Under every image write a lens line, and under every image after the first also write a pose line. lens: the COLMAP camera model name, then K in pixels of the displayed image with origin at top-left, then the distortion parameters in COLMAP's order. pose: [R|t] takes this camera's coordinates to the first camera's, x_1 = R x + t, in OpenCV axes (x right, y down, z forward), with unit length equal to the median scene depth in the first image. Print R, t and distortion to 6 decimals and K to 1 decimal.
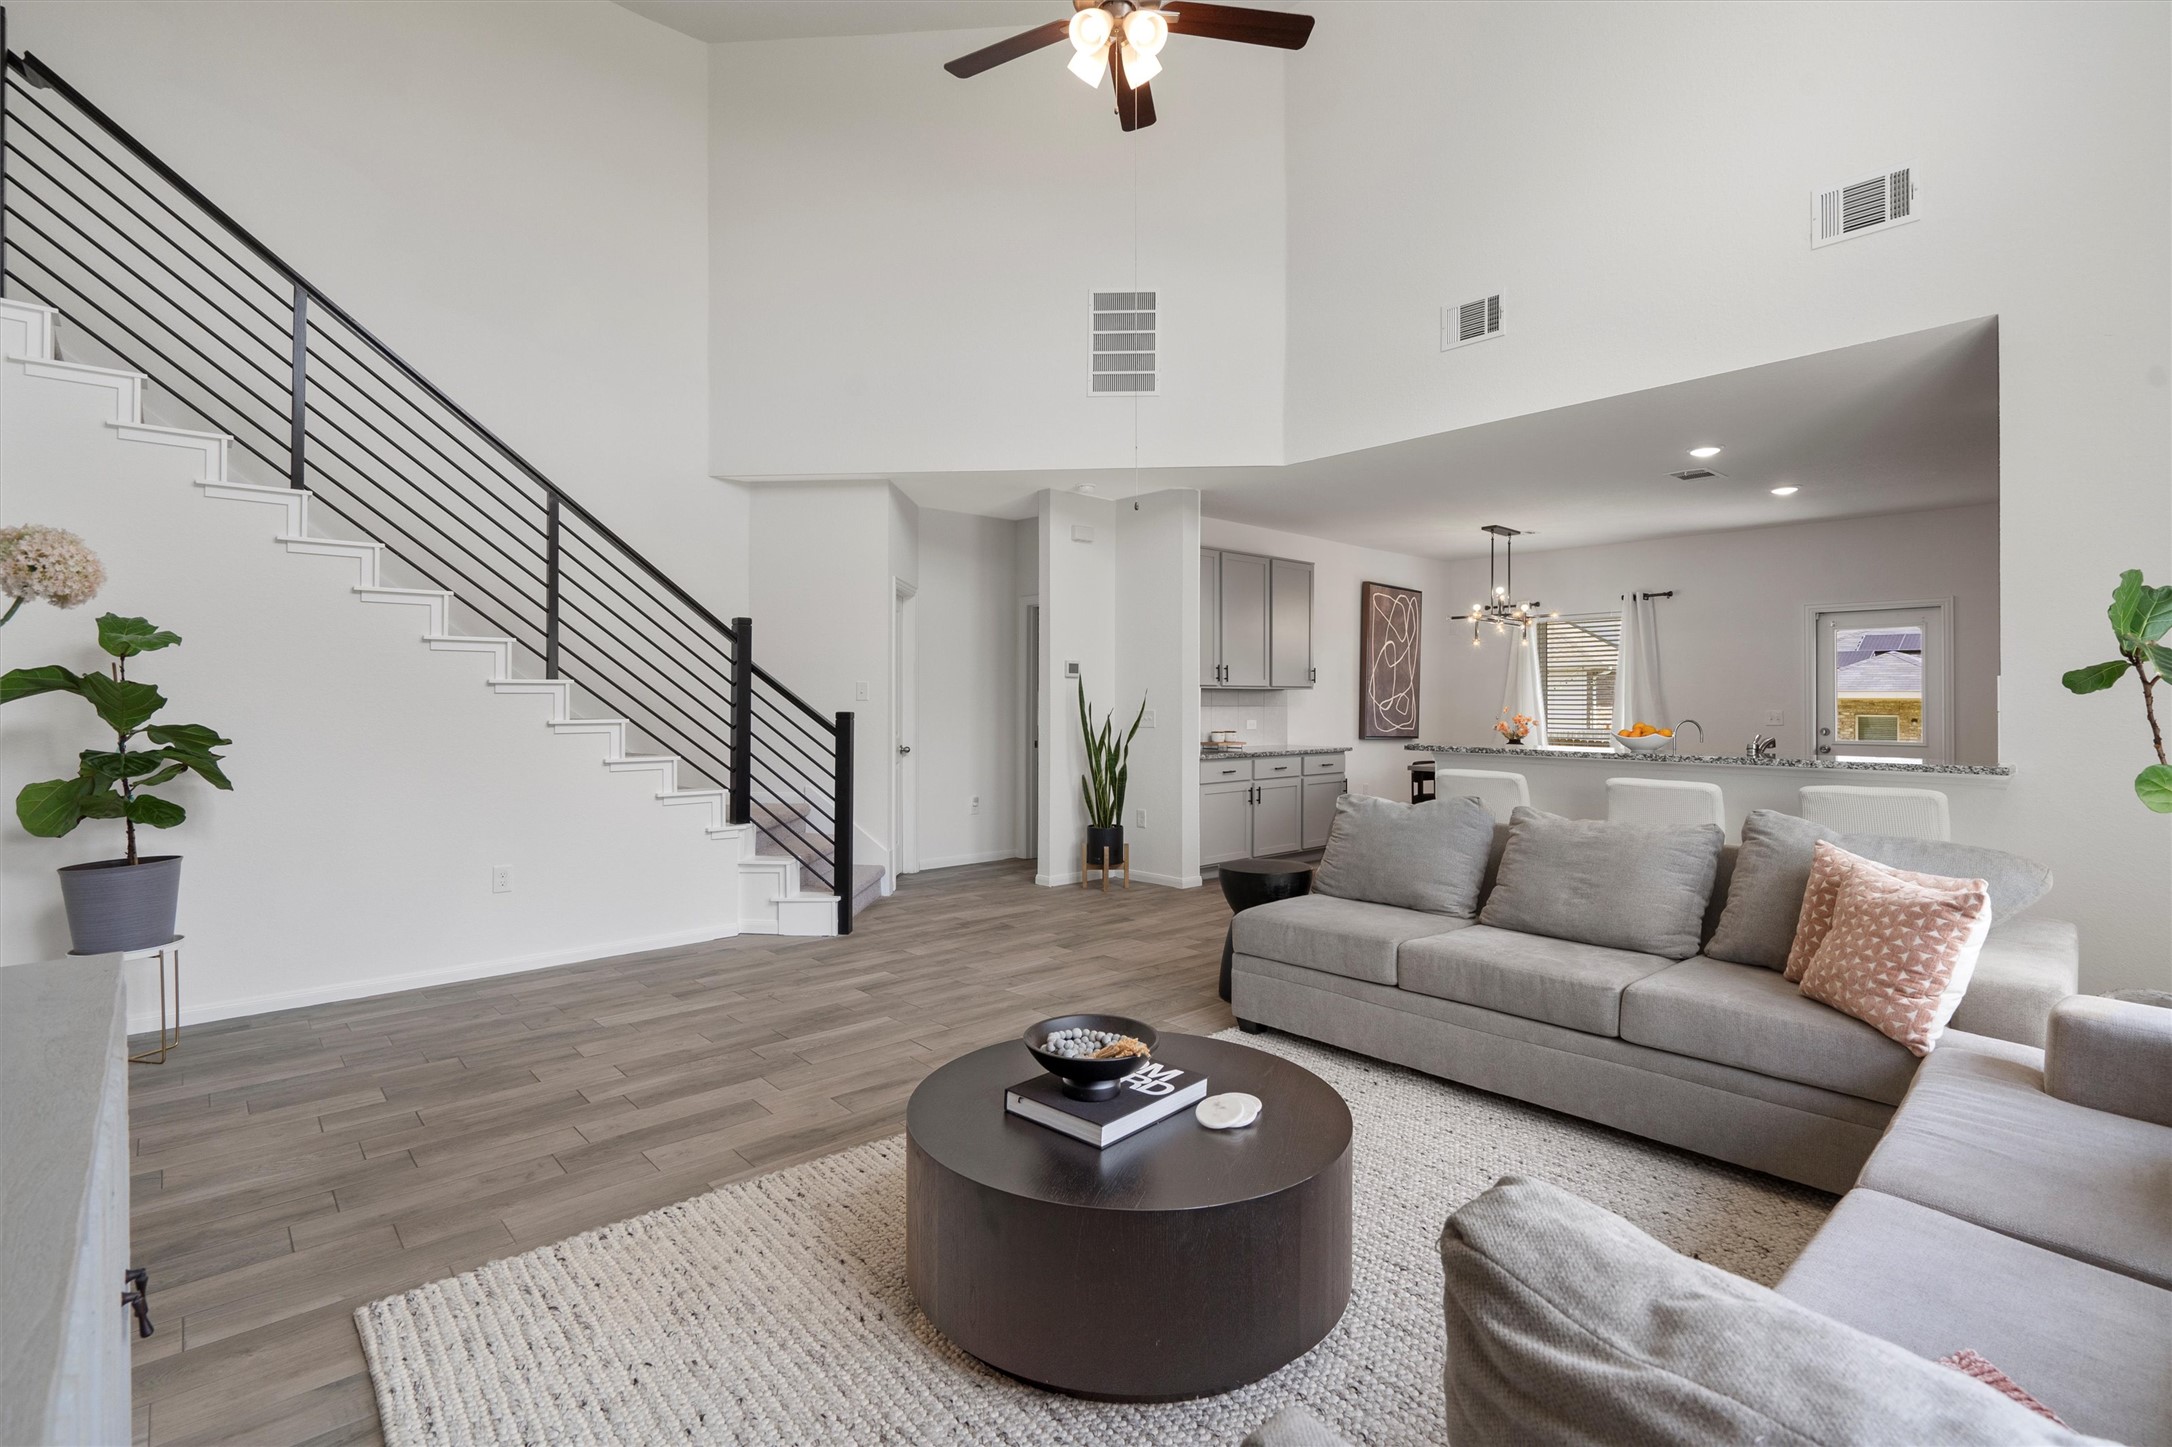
lens RADIAL K [[1007.3, 0, 1086.0], [0, 1007.3, 723.5], [0, 0, 1]] dist [-0.001245, -0.000005]
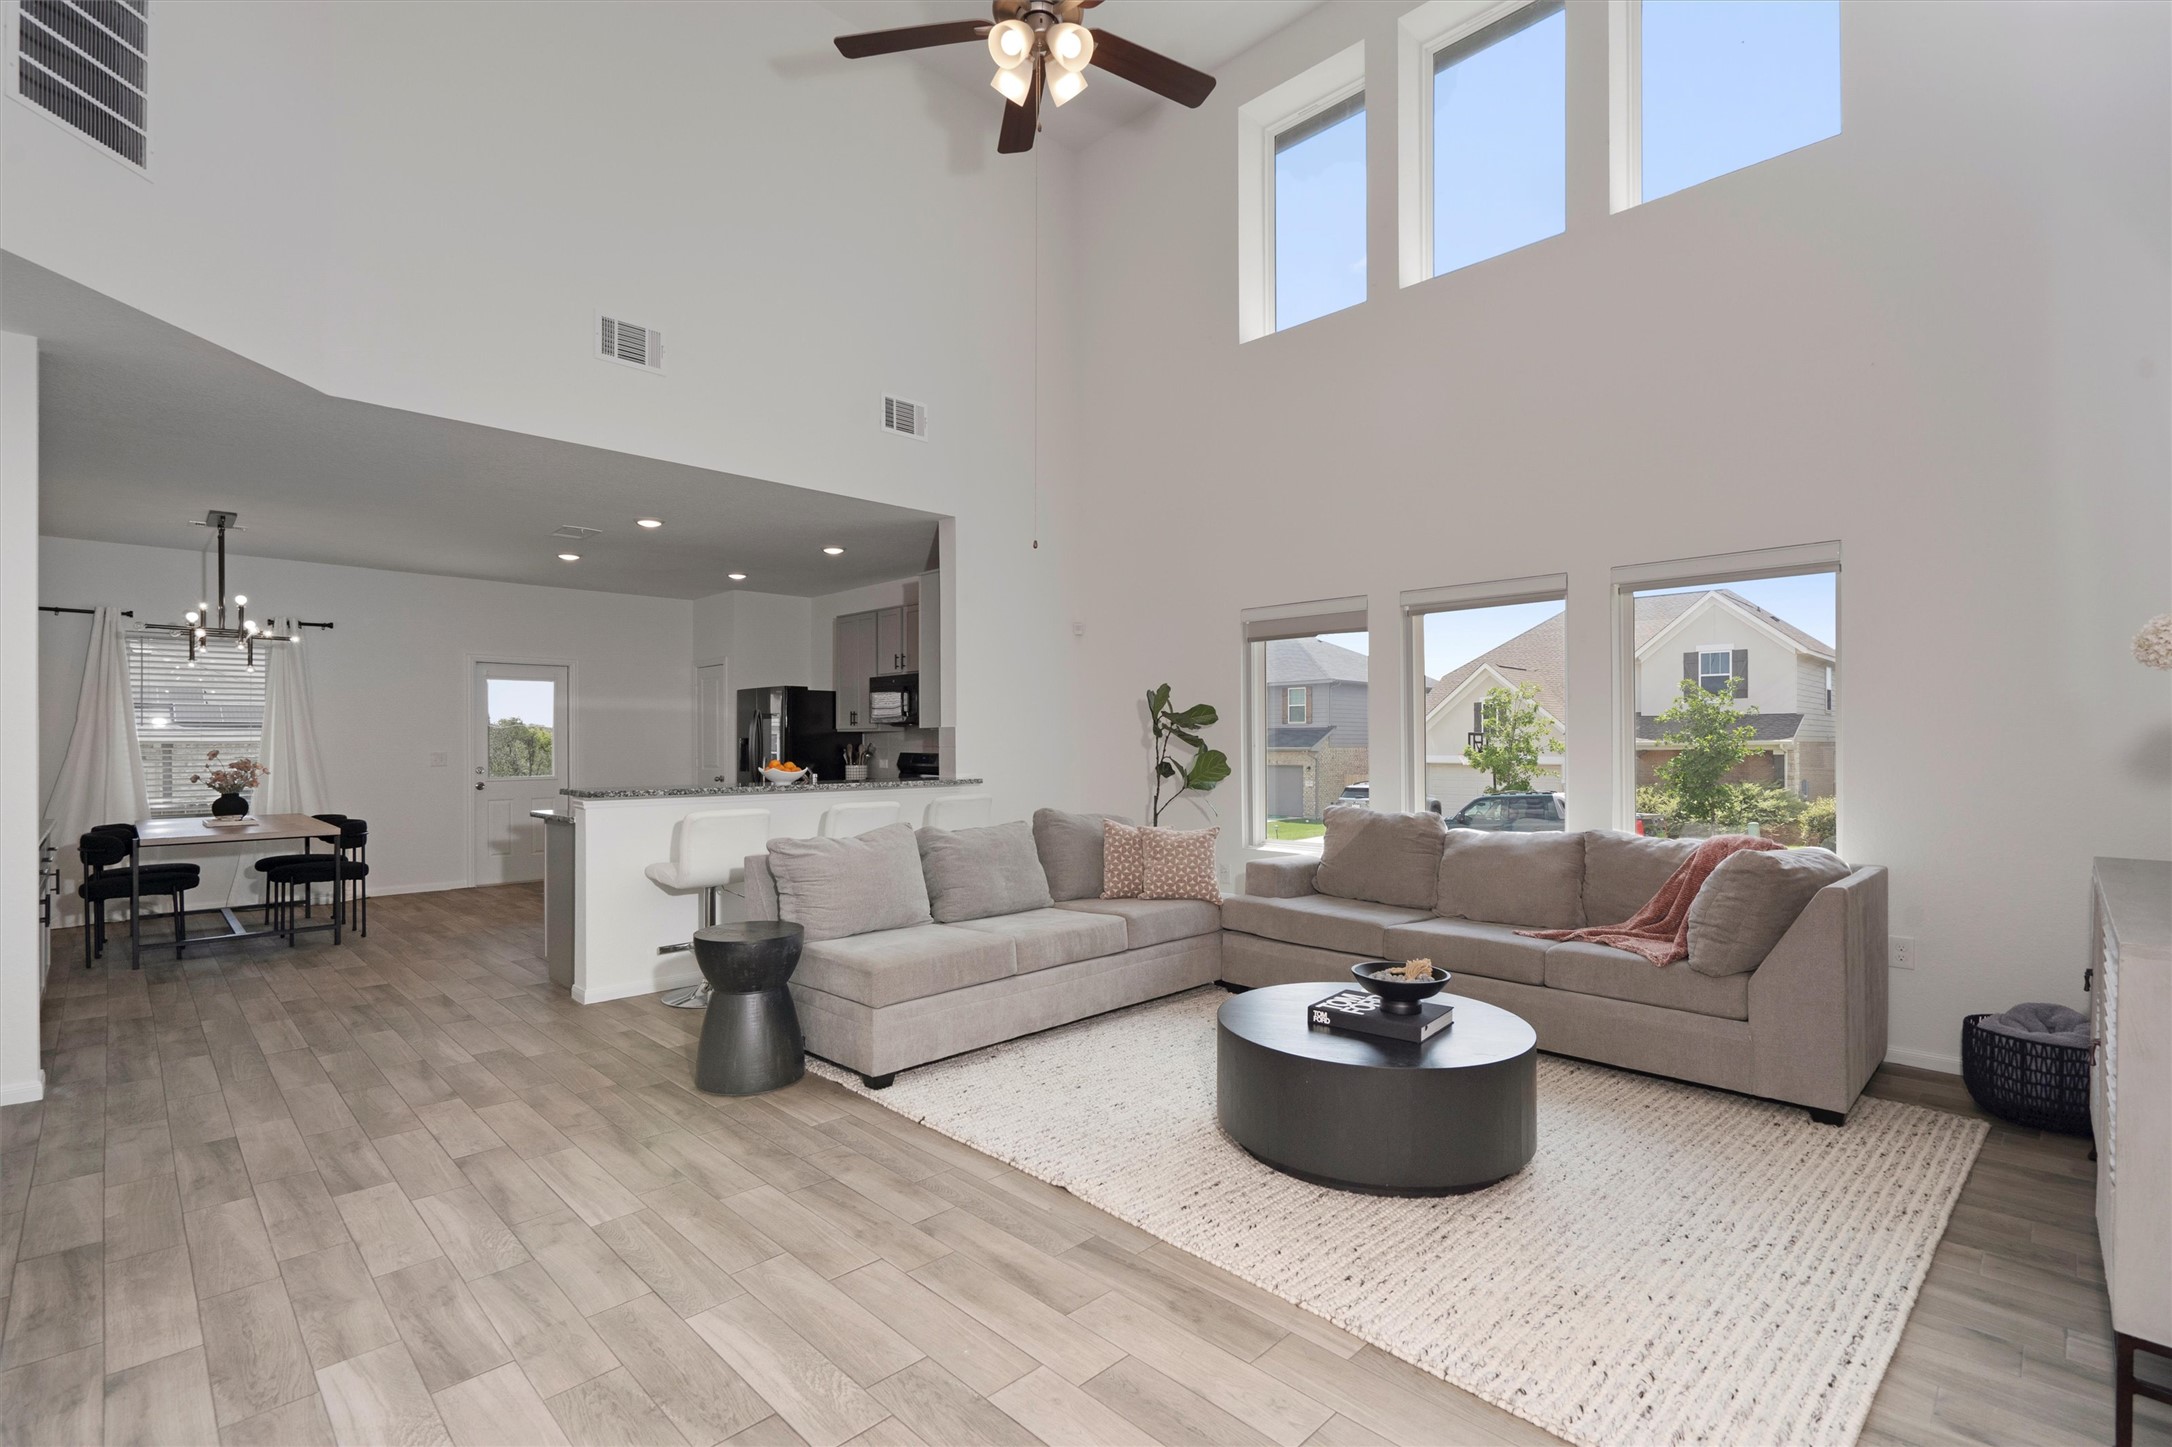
lens RADIAL K [[986.4, 0, 1080.8], [0, 986.4, 743.6], [0, 0, 1]] dist [-0.003048, 0.000060]
pose [[-0.049866, 0.001840, 0.998754, -0.716595], [0.023519, 0.999723, -0.000668, -0.011338], [-0.998479, 0.023456, -0.049896, 0.787928]]
